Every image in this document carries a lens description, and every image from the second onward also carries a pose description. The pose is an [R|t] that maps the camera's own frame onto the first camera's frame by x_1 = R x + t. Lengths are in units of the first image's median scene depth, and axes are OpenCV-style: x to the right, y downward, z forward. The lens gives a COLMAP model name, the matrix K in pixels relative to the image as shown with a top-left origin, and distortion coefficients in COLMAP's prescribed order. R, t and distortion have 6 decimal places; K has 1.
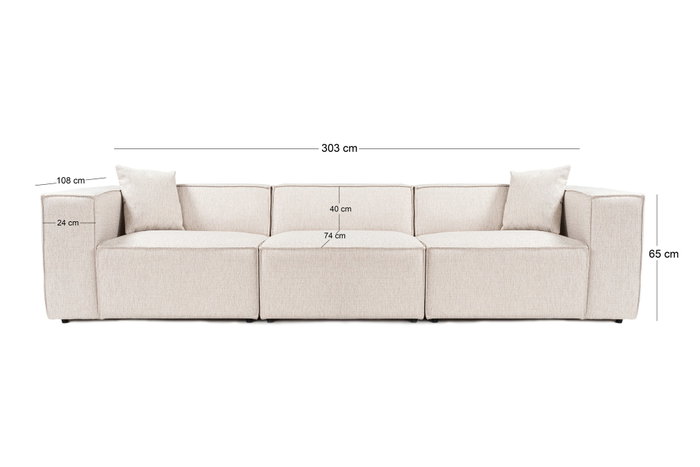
lens RADIAL K [[919.6, 0, 350.0], [0, 919.6, 233.5], [0, 0, 1]] dist [-0.021032, -0.007742]
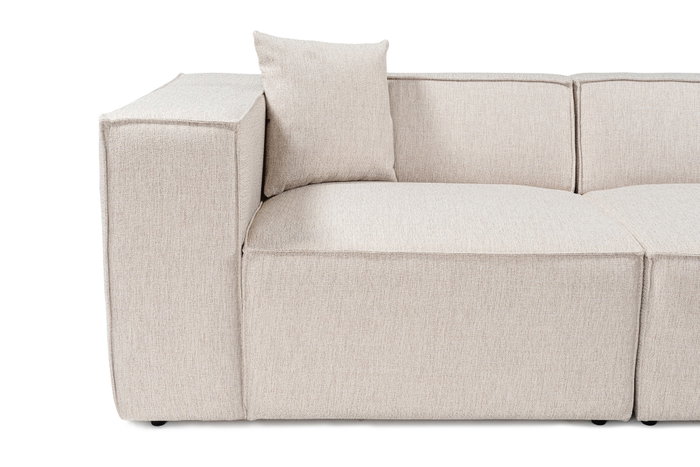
lens RADIAL K [[1095.8, 0, 350.0], [0, 1095.8, 233.5], [0, 0, 1]] dist [0.033599, 0.039839]
pose [[0.999865, 0.005996, 0.015290, -0.236041], [-0.008084, 0.990057, 0.140436, -0.059921], [-0.014296, -0.140540, 0.989972, 0.526866]]
